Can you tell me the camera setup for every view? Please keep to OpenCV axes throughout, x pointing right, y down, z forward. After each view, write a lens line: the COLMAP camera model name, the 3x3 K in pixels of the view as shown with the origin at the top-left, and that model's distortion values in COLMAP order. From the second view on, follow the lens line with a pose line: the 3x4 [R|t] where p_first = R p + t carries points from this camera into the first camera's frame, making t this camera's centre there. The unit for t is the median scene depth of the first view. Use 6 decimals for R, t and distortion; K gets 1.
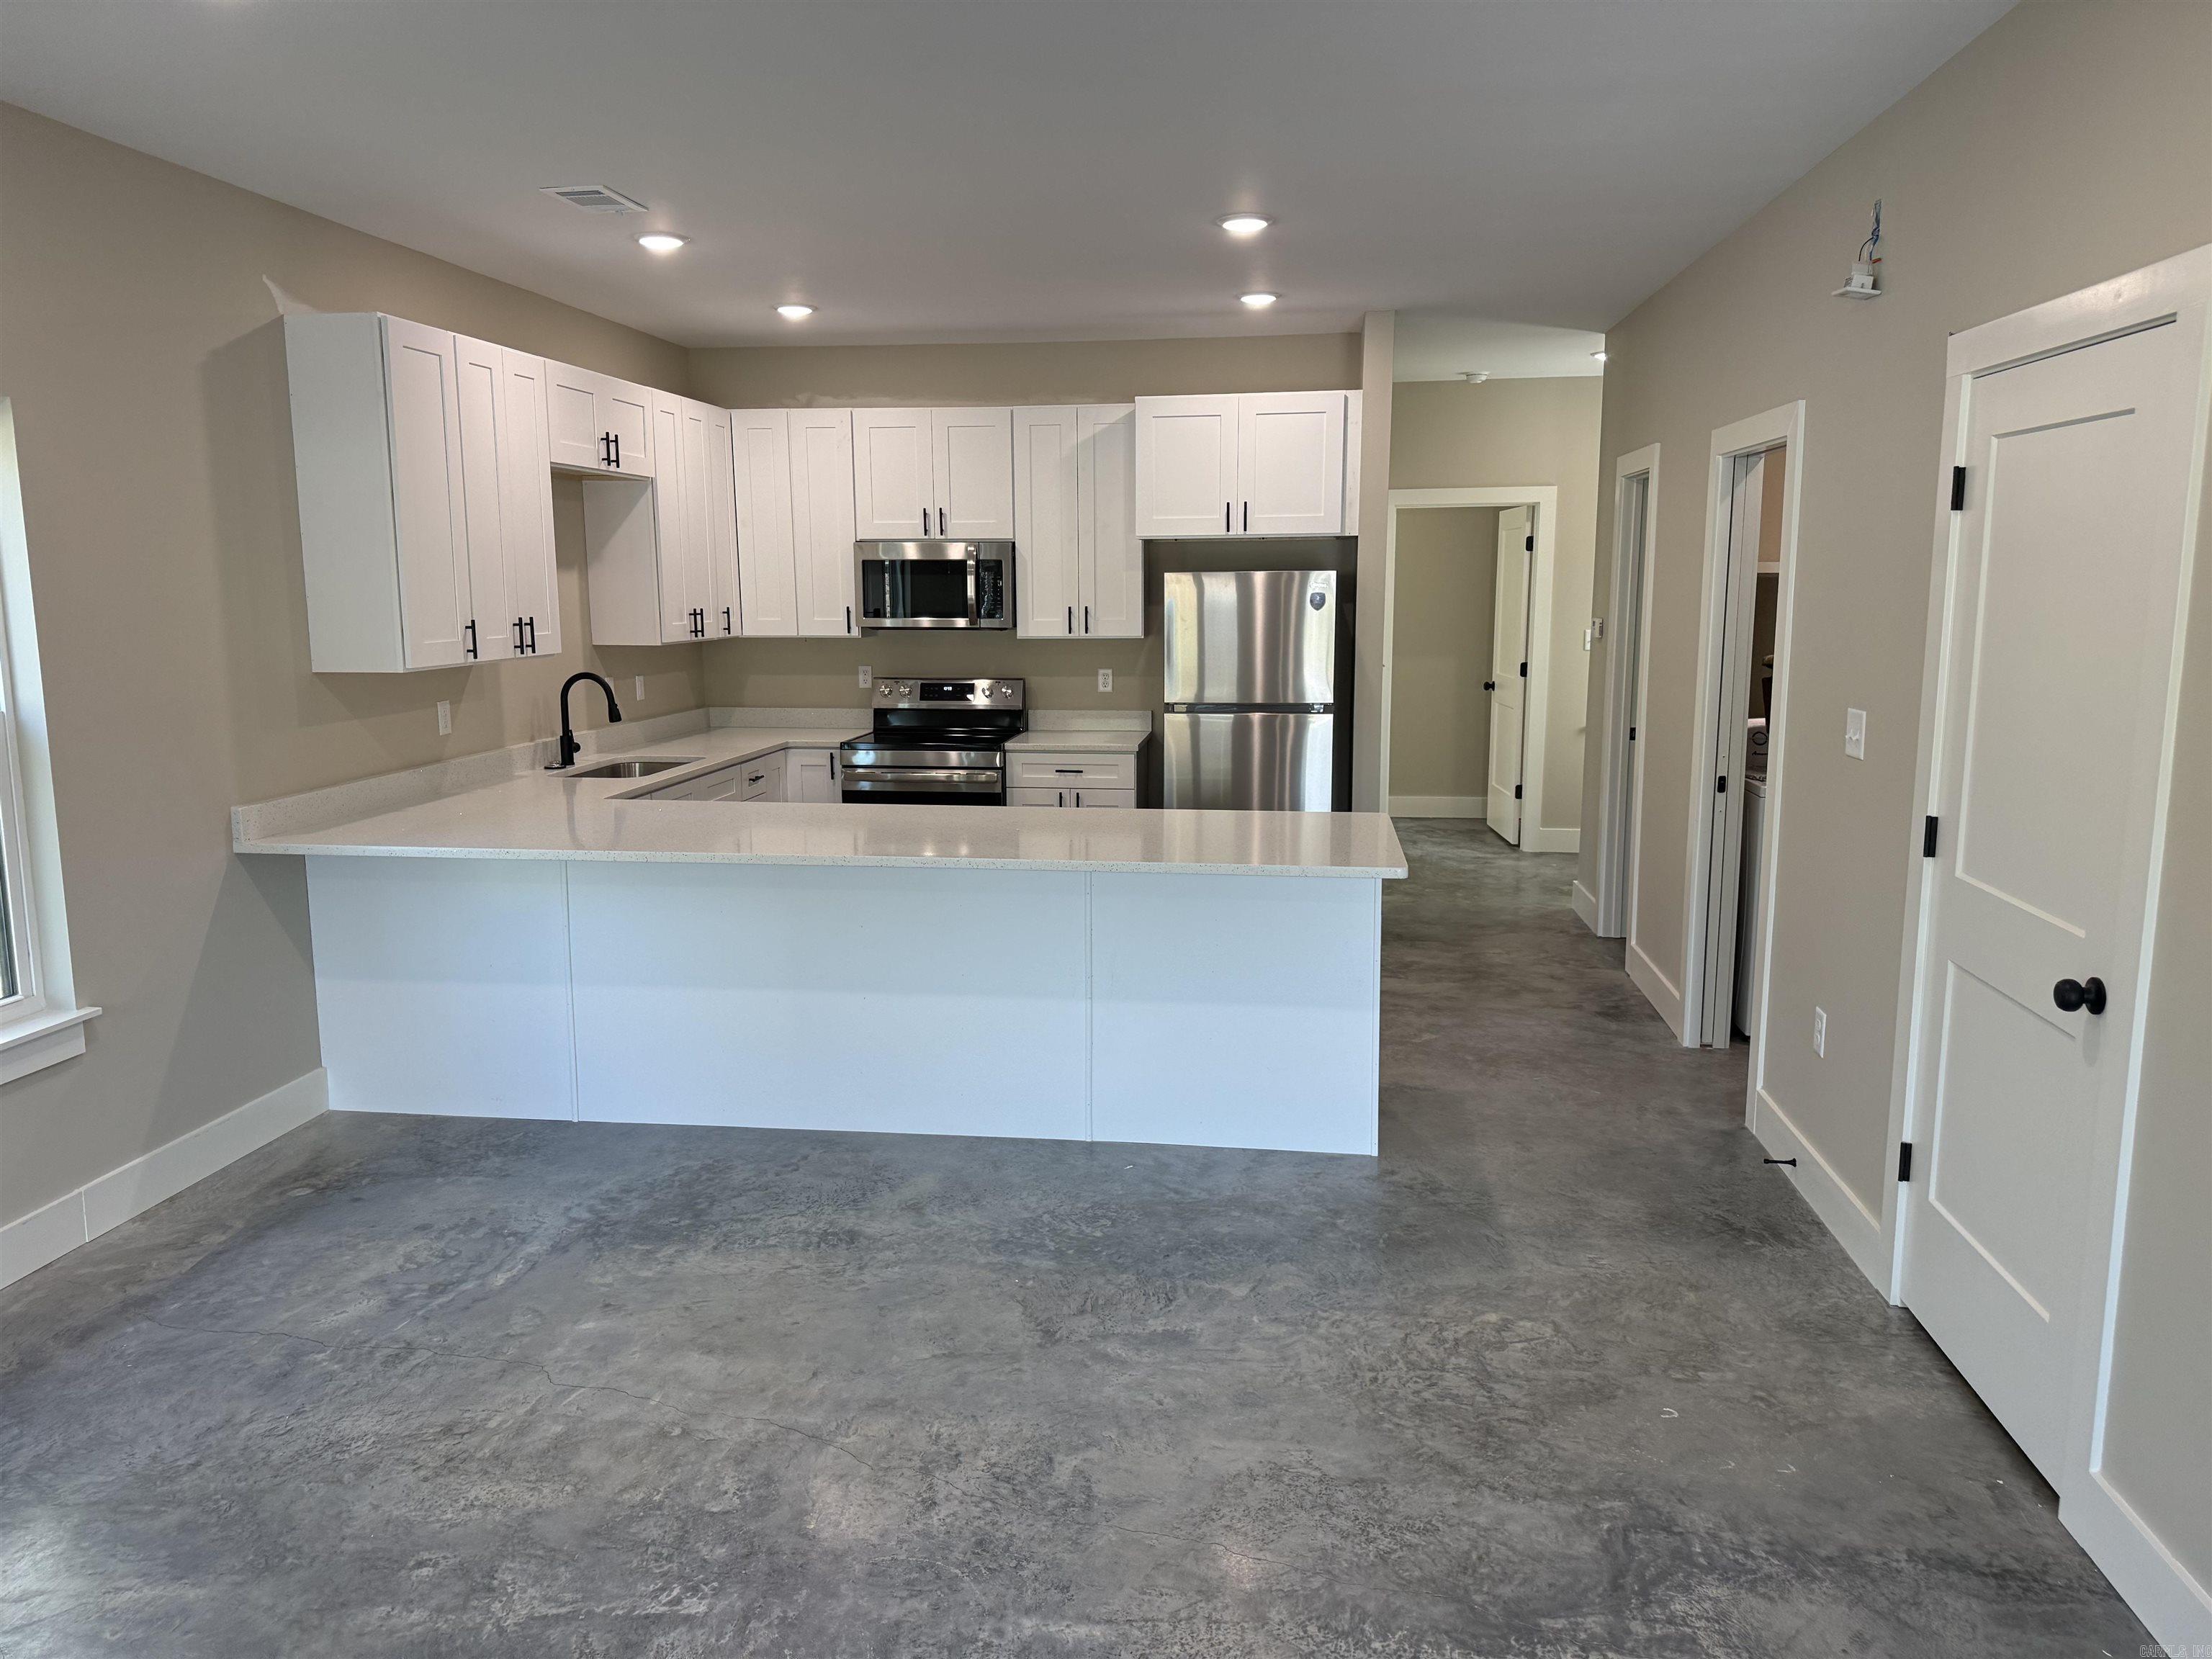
lens RADIAL K [[1548.3, 0, 1087.9], [0, 1548.3, 821.0], [0, 0, 1]] dist [0.127891, -0.224578]
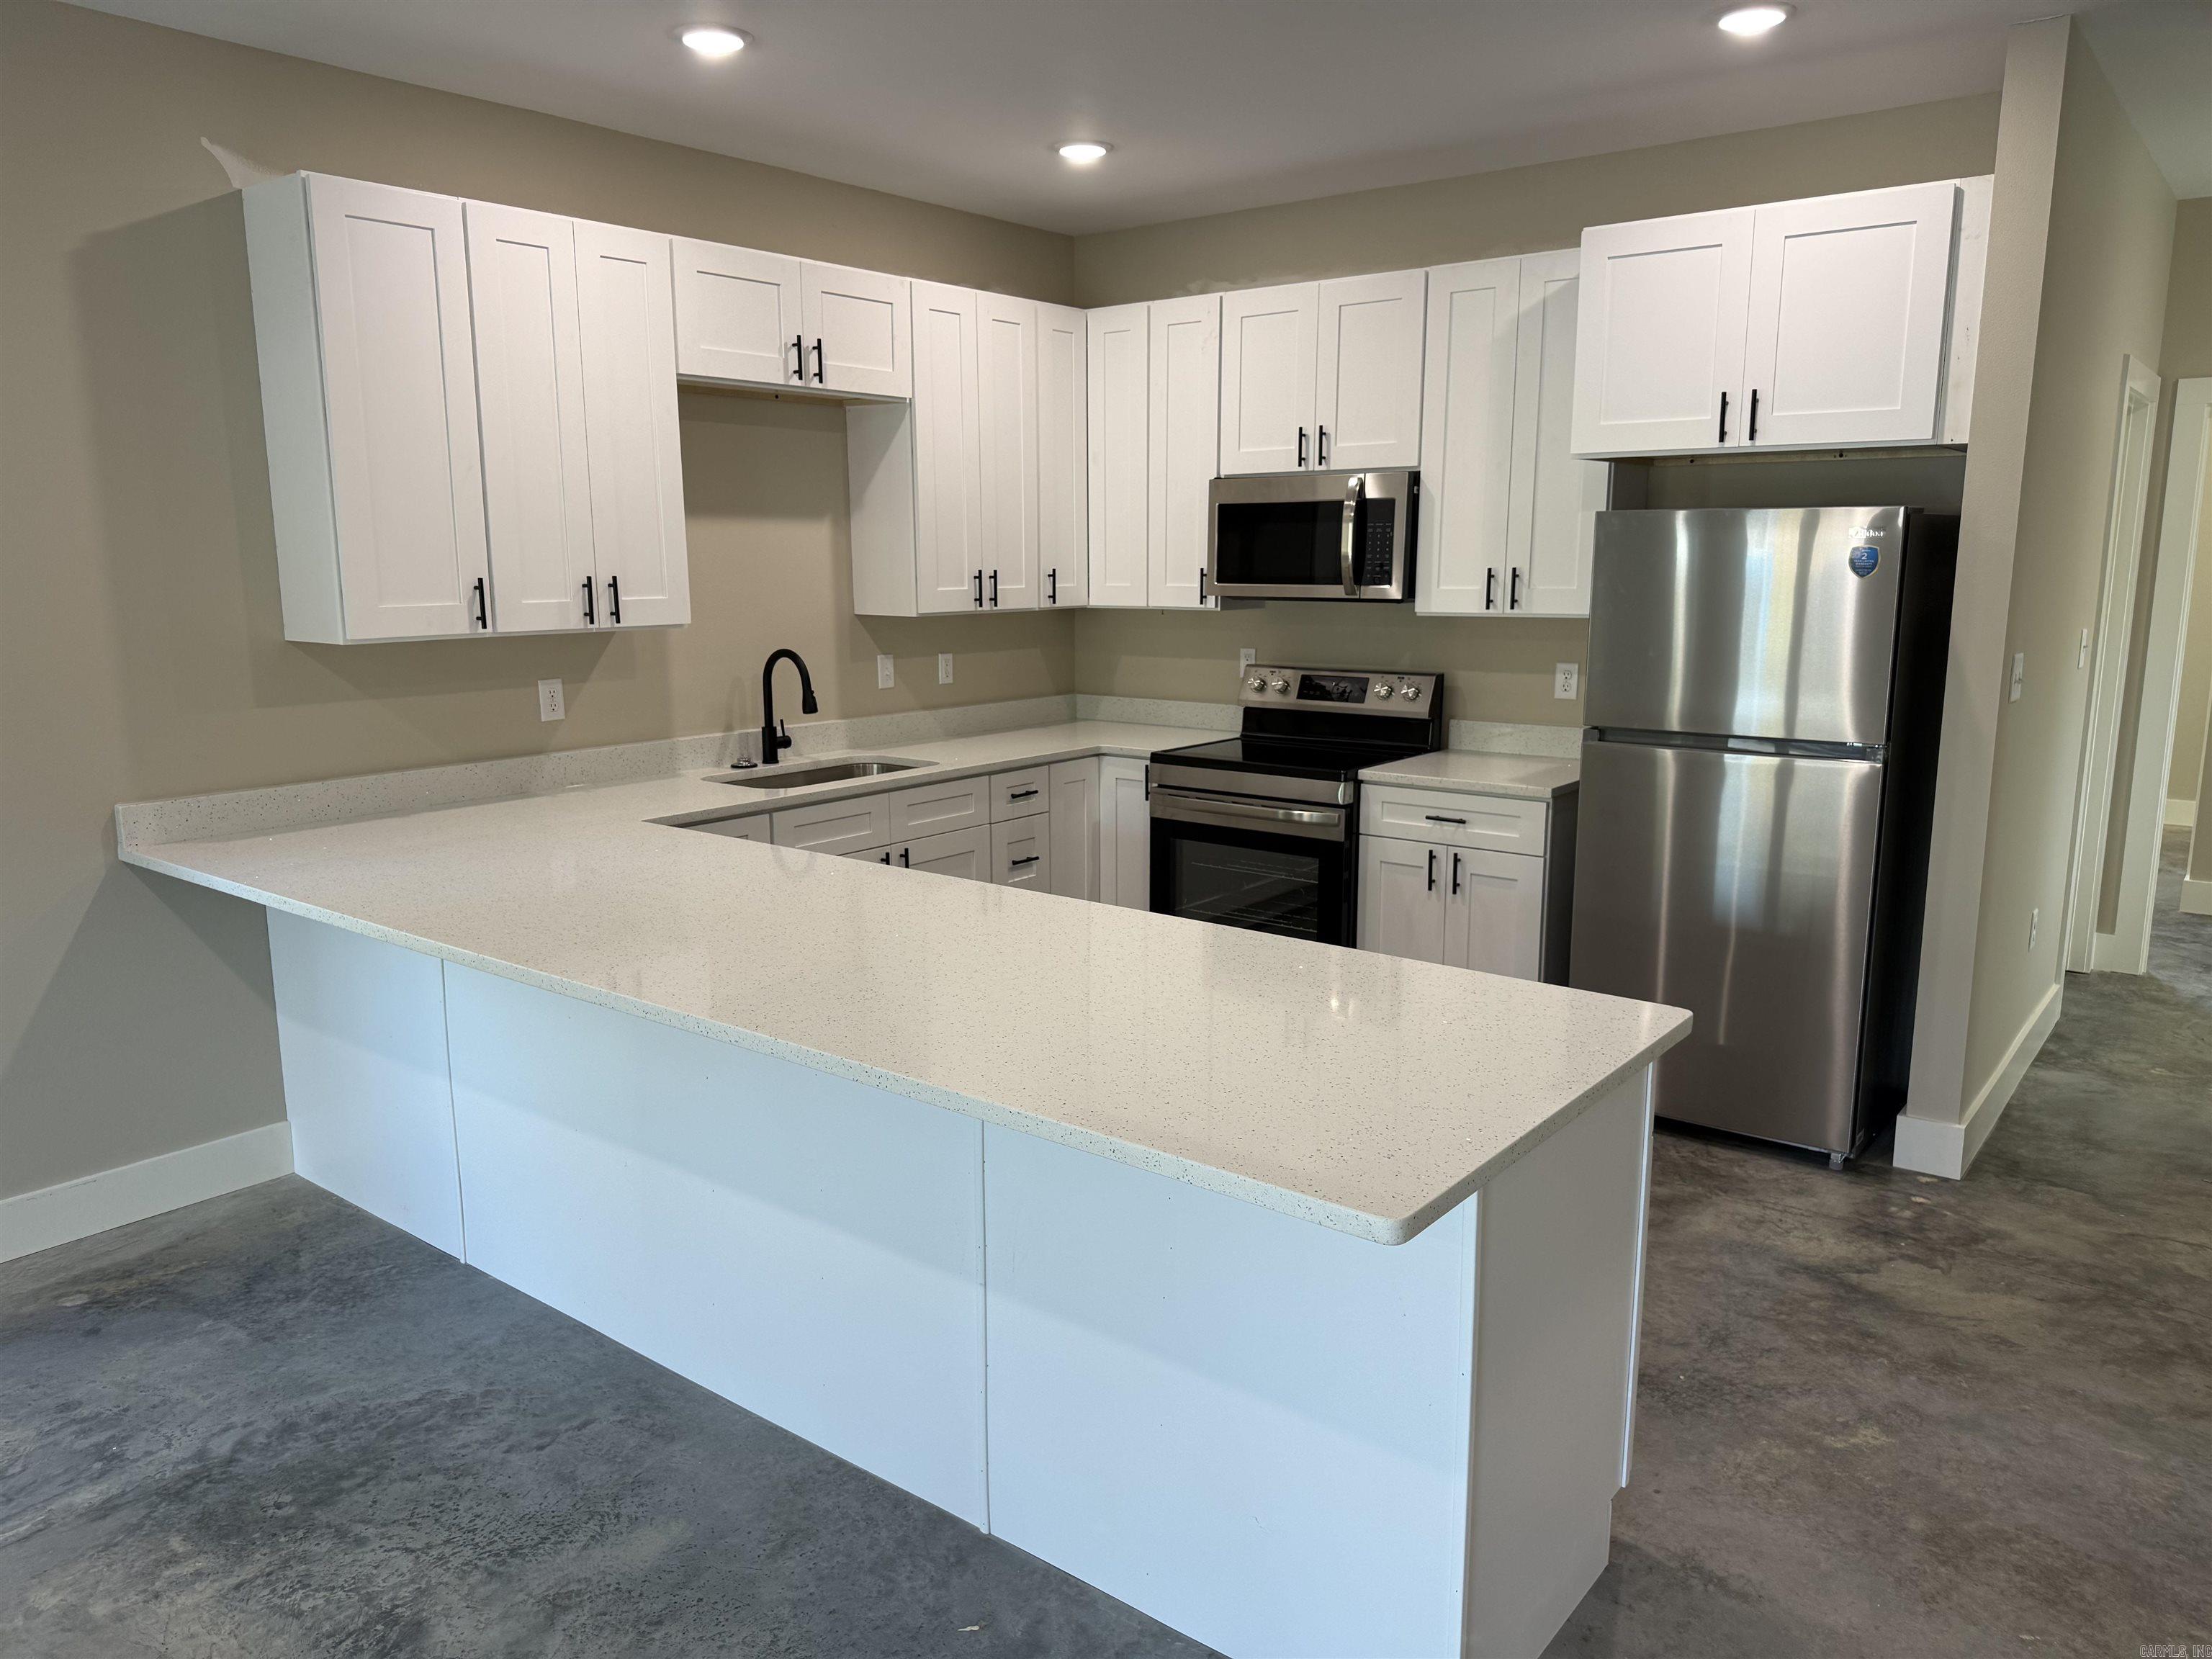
lens RADIAL K [[1550.4, 0, 1090.7], [0, 1550.4, 834.5], [0, 0, 1]] dist [0.050206, -0.057471]
pose [[0.859287, 0.094388, -0.502710, 0.272946], [-0.079043, 0.995524, 0.051809, -0.068781], [0.505350, -0.004783, 0.862901, 0.507727]]
